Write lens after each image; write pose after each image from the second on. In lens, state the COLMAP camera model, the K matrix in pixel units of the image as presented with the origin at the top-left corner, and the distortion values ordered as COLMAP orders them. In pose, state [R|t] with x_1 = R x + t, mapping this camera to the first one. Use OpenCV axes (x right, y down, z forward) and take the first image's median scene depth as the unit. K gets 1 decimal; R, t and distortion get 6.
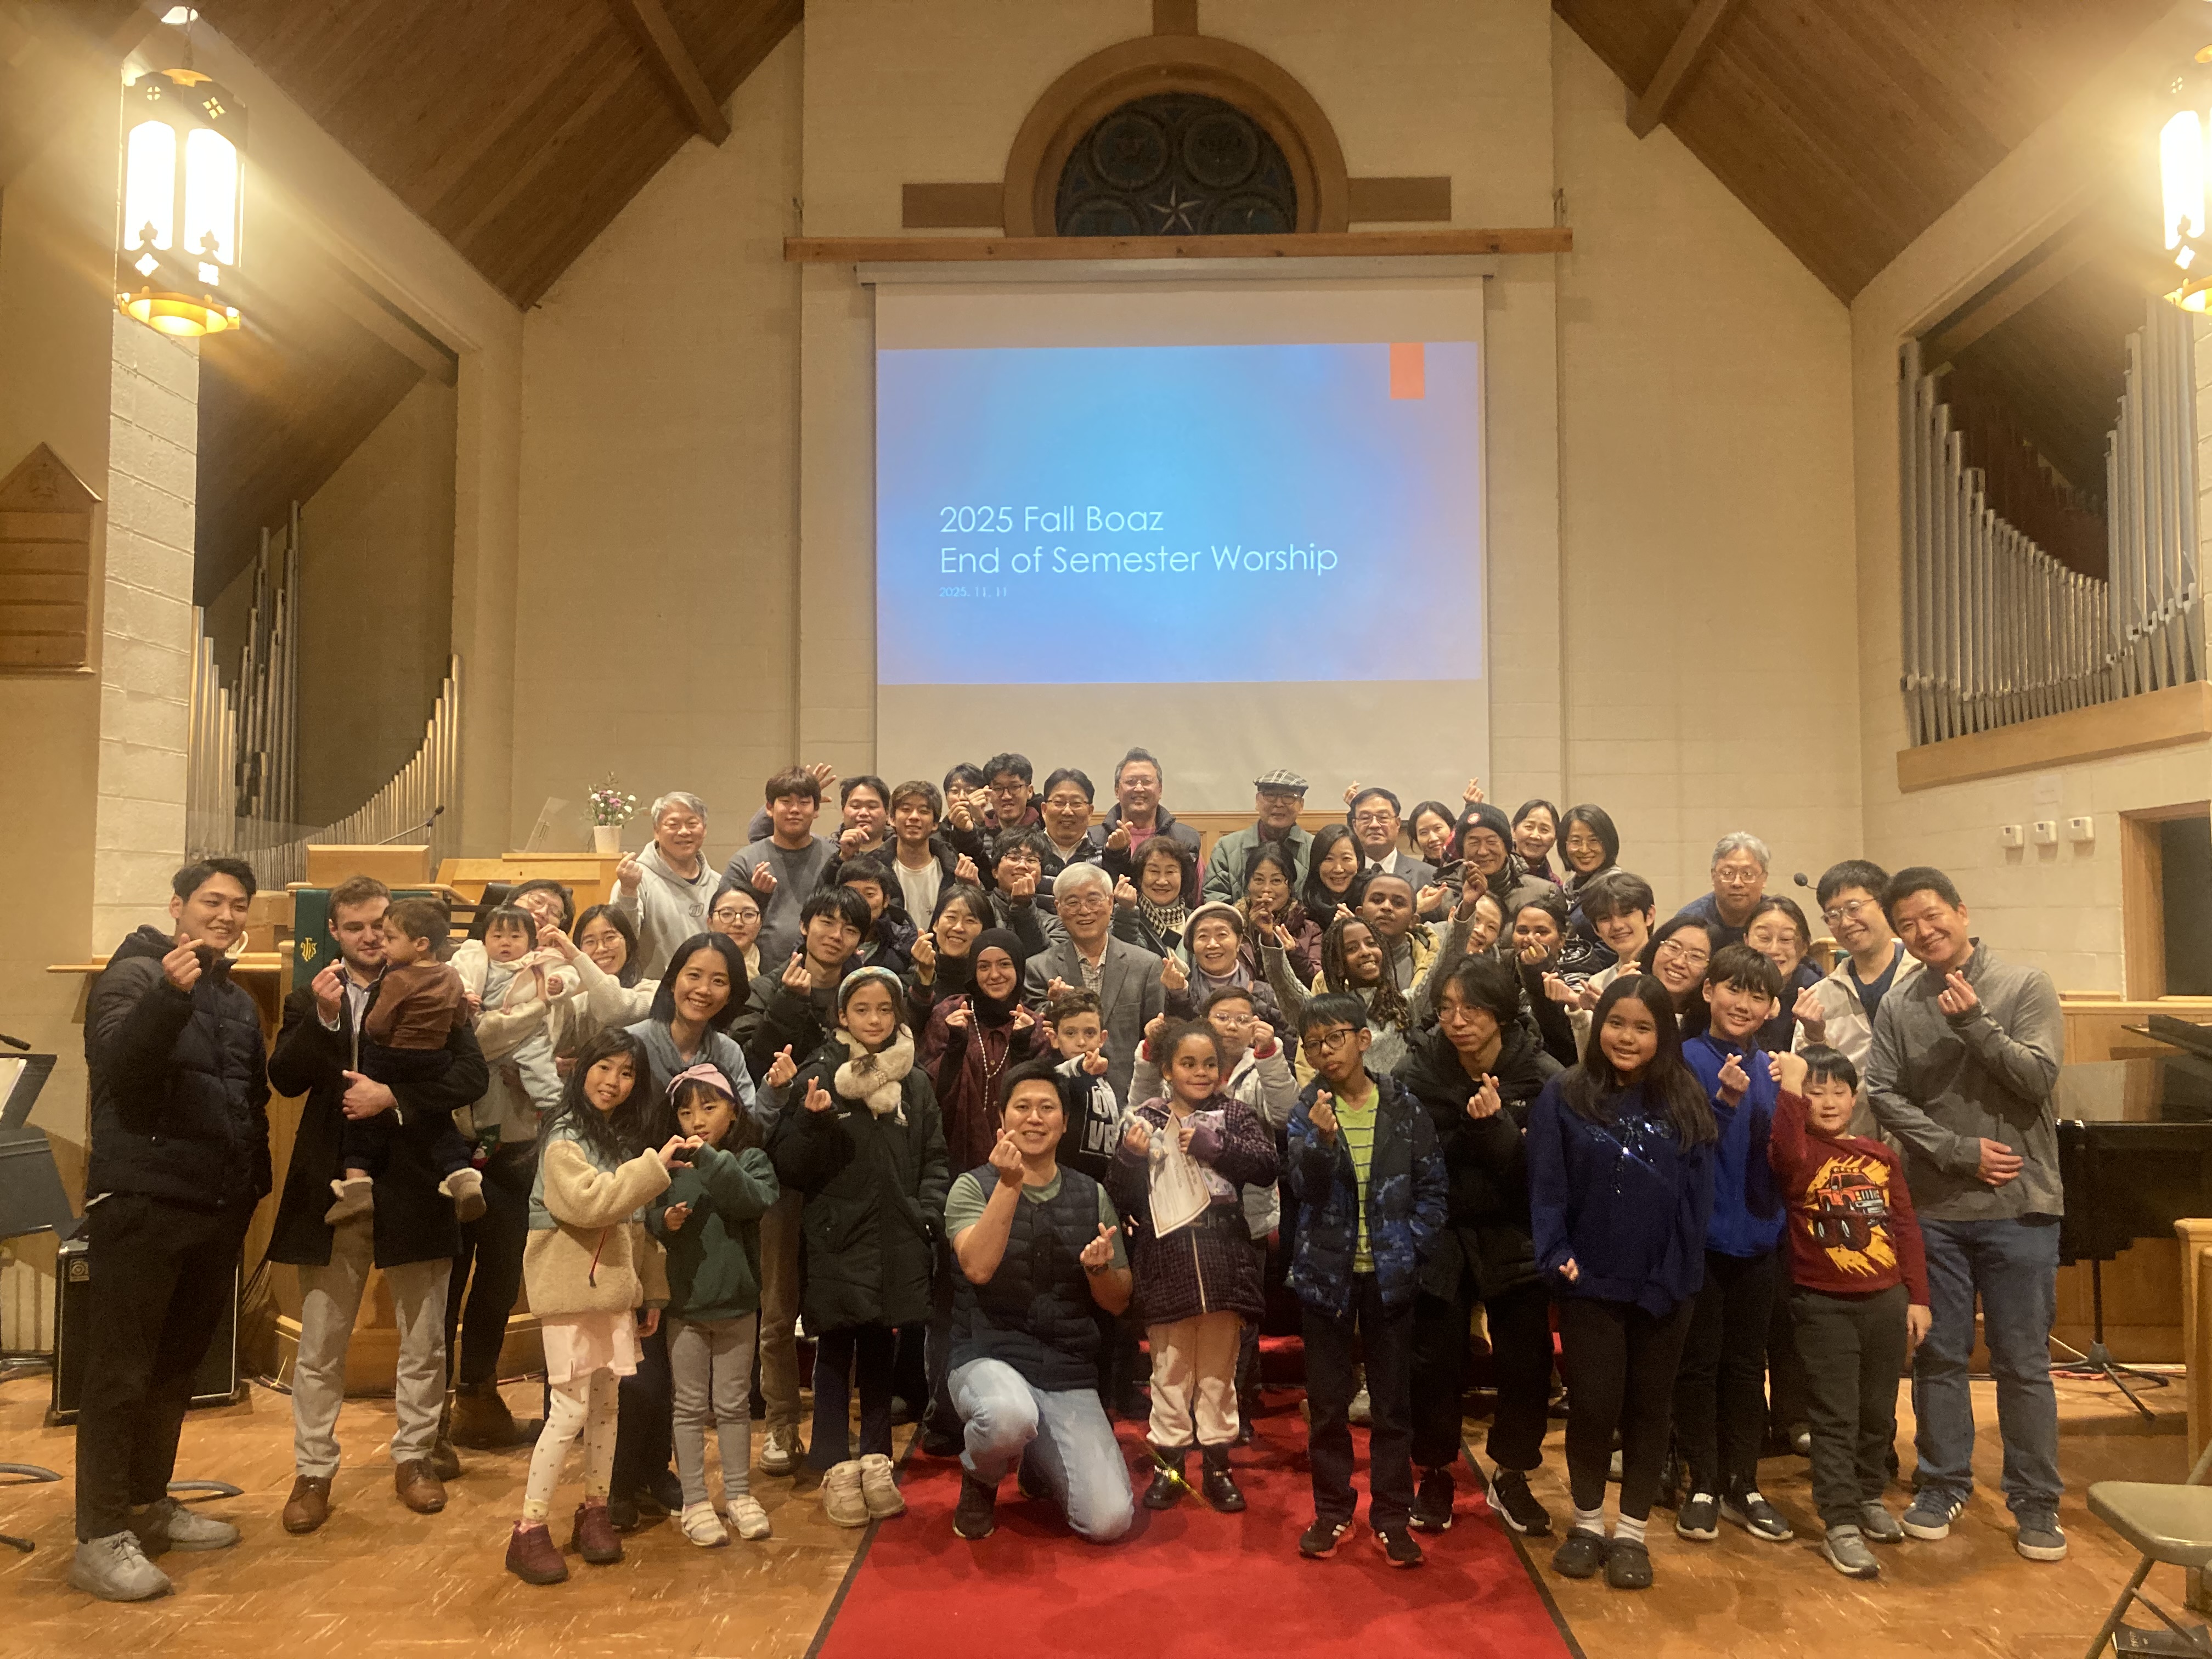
lens RADIAL K [[1814.7, 0, 1135.0], [0, 1814.7, 805.0], [0, 0, 1]] dist [0.016550, -0.001153]
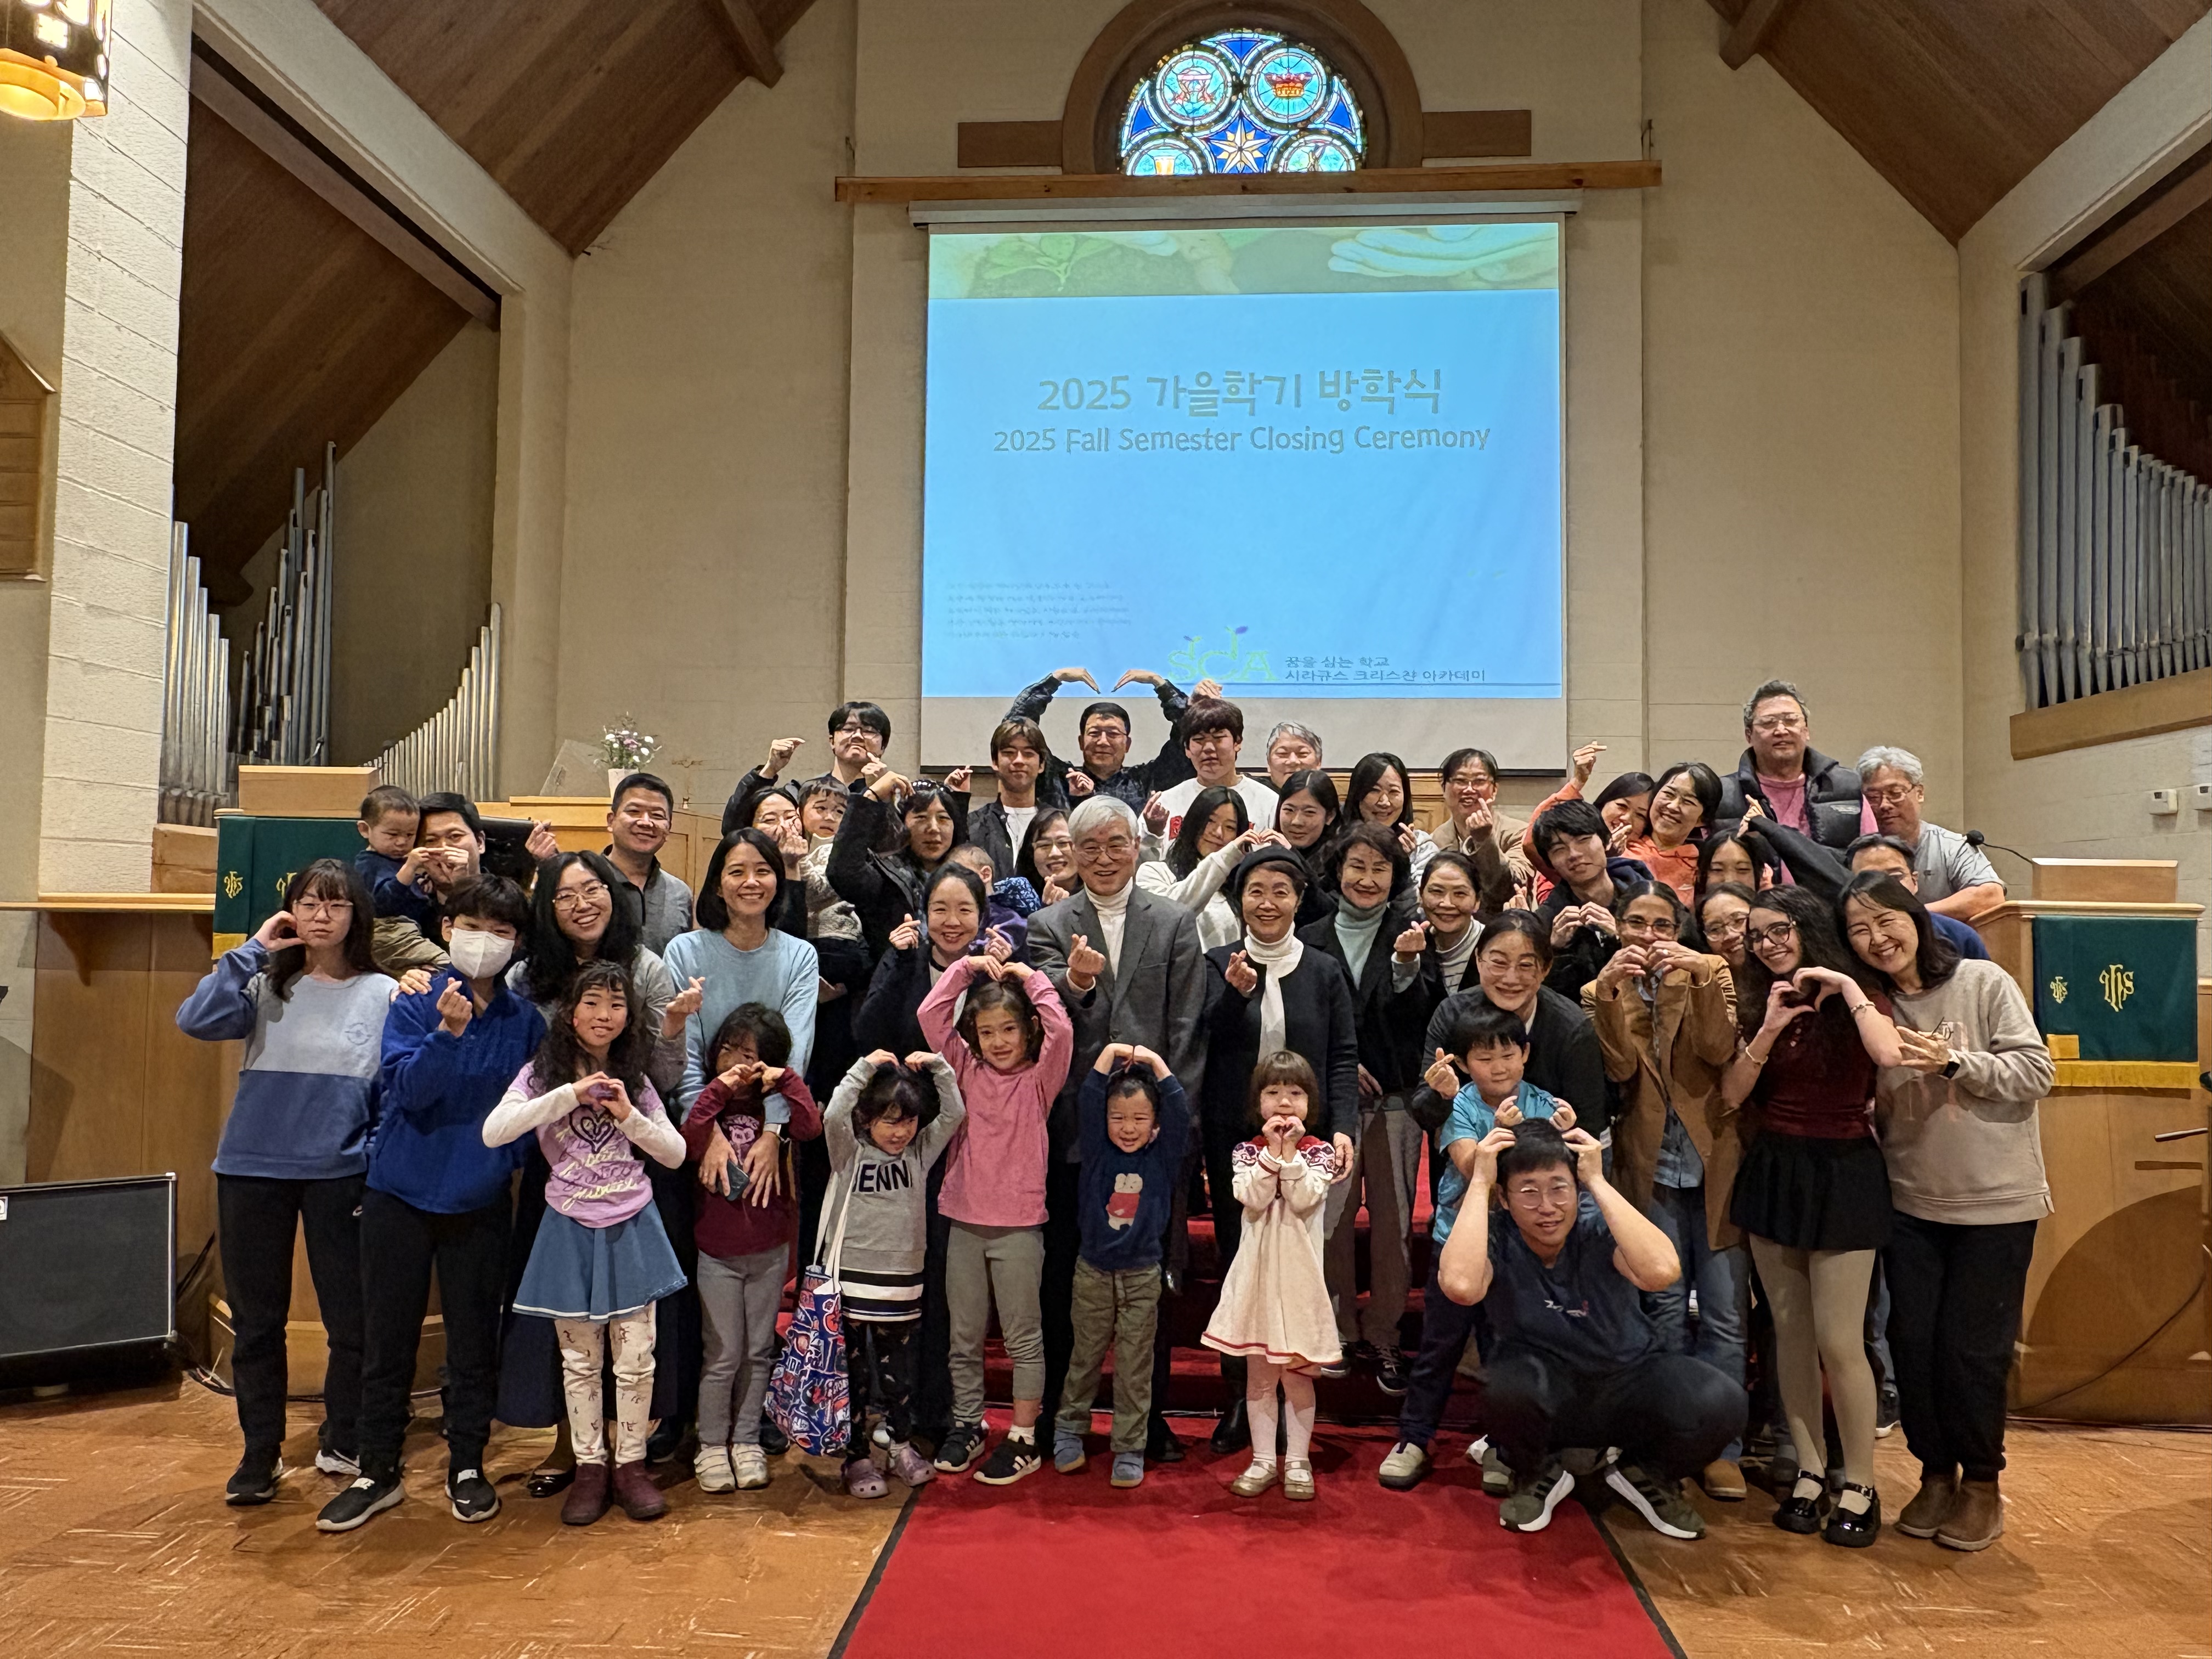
lens RADIAL K [[1606.7, 0, 1116.0], [0, 1606.7, 834.8], [0, 0, 1]] dist [-0.005095, -0.000608]
pose [[0.999025, 0.013307, -0.042104, -0.003043], [-0.012577, 0.999767, 0.017557, 0.022648], [0.042328, -0.017010, 0.998959, 0.157943]]
